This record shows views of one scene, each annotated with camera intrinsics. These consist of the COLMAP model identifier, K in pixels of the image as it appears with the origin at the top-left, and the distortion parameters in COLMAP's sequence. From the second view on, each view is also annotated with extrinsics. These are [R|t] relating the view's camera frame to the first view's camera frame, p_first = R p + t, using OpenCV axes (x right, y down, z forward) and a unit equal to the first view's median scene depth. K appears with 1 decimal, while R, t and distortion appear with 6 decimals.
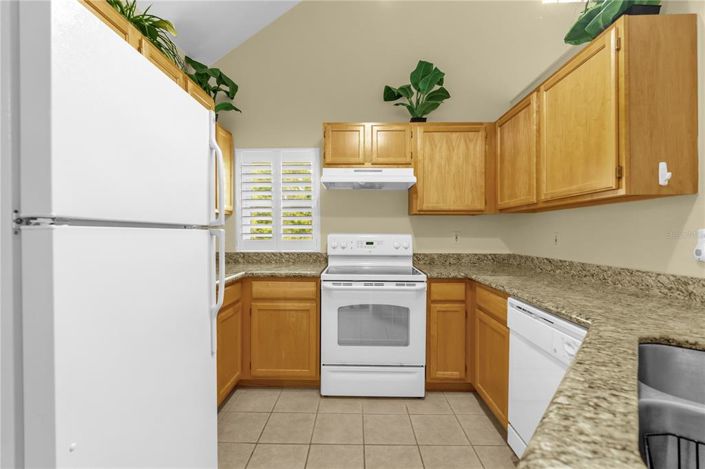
lens RADIAL K [[312.5, 0, 353.7], [0, 312.5, 234.2], [0, 0, 1]] dist [-0.000339, -0.000295]
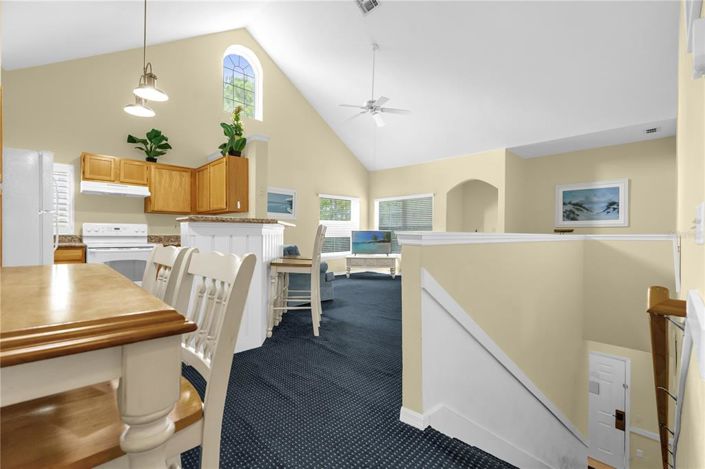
lens RADIAL K [[312.5, 0, 352.3], [0, 312.5, 234.6], [0, 0, 1]] dist [-0.000339, -0.000295]
pose [[0.704627, 0.001725, 0.709575, -0.253257], [-0.004980, 0.999984, 0.002514, 0.051524], [-0.709560, -0.005306, 0.704625, -1.082433]]
